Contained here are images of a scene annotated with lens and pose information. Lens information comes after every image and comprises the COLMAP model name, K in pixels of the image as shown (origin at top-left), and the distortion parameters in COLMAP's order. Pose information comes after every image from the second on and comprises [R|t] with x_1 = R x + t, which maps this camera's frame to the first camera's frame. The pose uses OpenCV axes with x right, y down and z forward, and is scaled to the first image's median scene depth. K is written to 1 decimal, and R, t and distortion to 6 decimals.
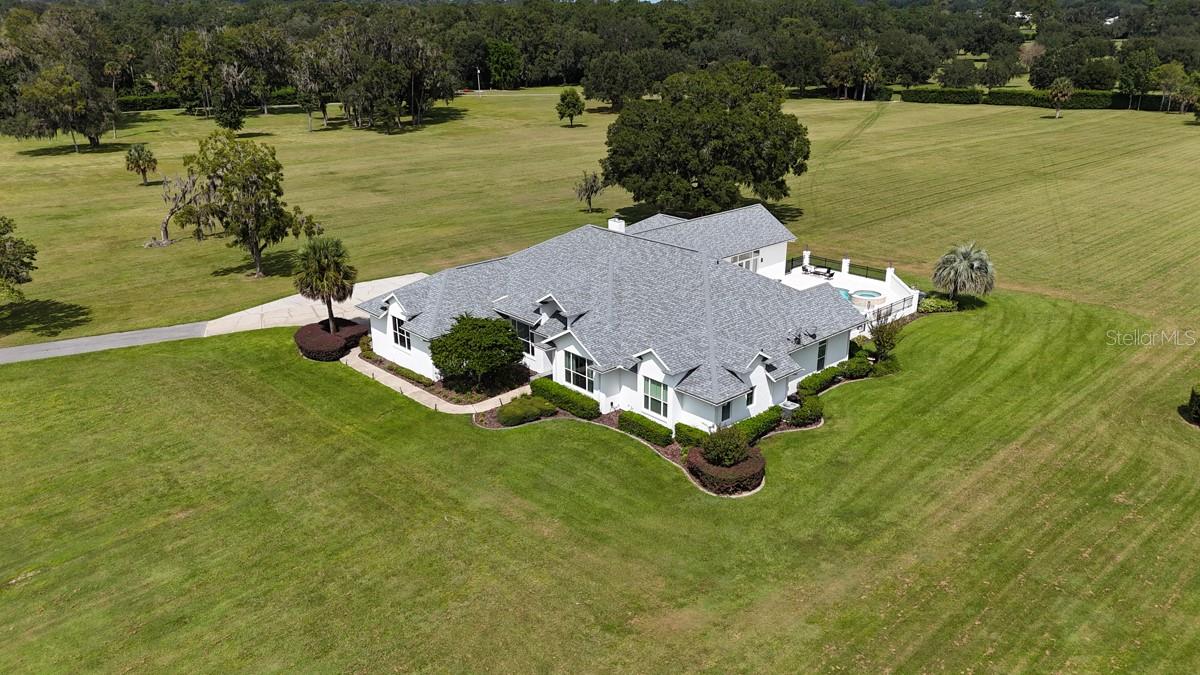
lens RADIAL K [[885.0, 0, 598.3], [0, 885.0, 326.0], [0, 0, 1]] dist [0.067848, -0.063173]
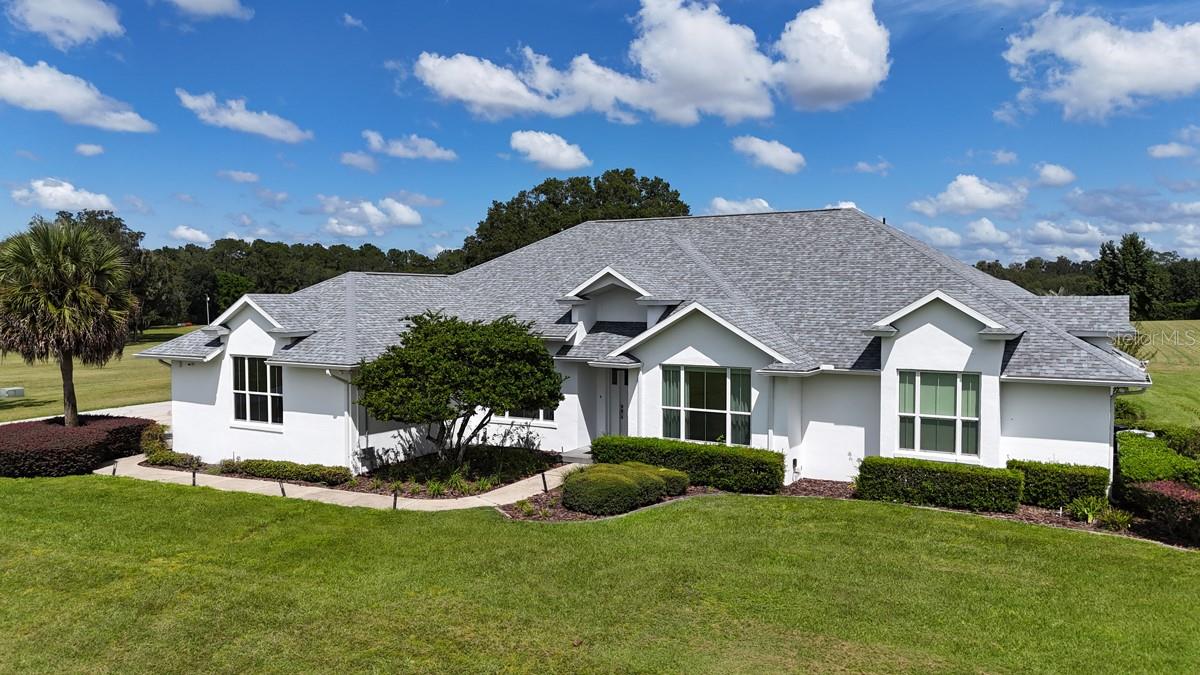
lens RADIAL K [[885.0, 0, 598.3], [0, 885.0, 328.4], [0, 0, 1]] dist [0.067848, -0.063173]
pose [[0.952199, -0.008296, 0.305367, -0.191962], [0.098004, 0.955087, -0.279651, 0.121814], [-0.289332, 0.296210, 0.910245, 0.512734]]
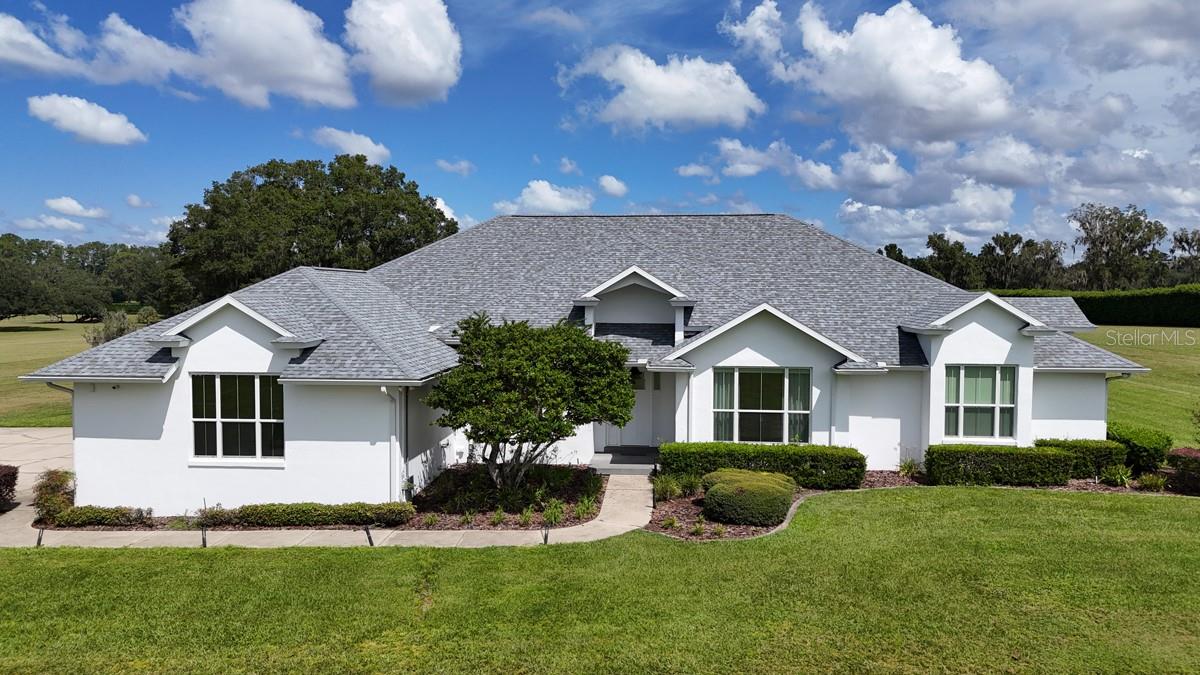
lens RADIAL K [[885.0, 0, 600.8], [0, 885.0, 333.9], [0, 0, 1]] dist [0.067848, -0.063173]
pose [[0.729090, -0.027354, 0.683870, -0.355557], [0.220744, 0.955202, -0.197133, 0.078697], [-0.647842, 0.294688, 0.702467, 0.631297]]
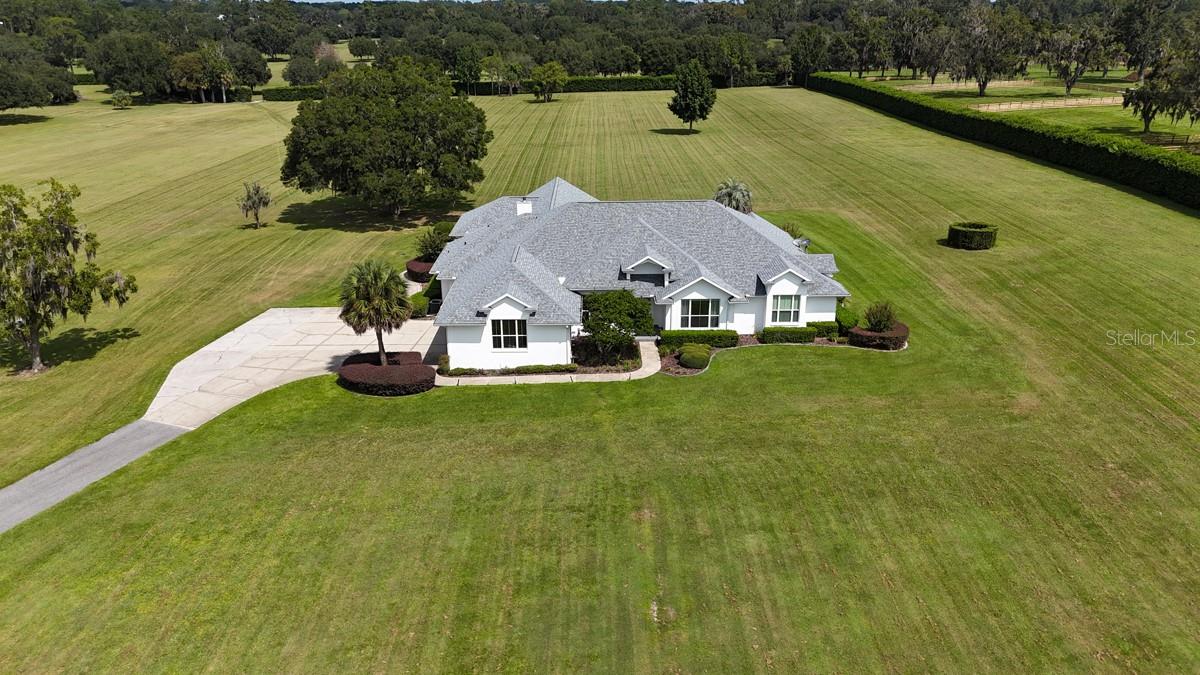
lens RADIAL K [[887.4, 0, 595.5], [0, 887.4, 327.9], [0, 0, 1]] dist [0.055858, -0.021895]
pose [[0.675431, -0.247472, 0.694658, -0.820379], [0.248469, 0.963298, 0.101583, -0.072889], [-0.694302, 0.103989, 0.712131, 0.235802]]
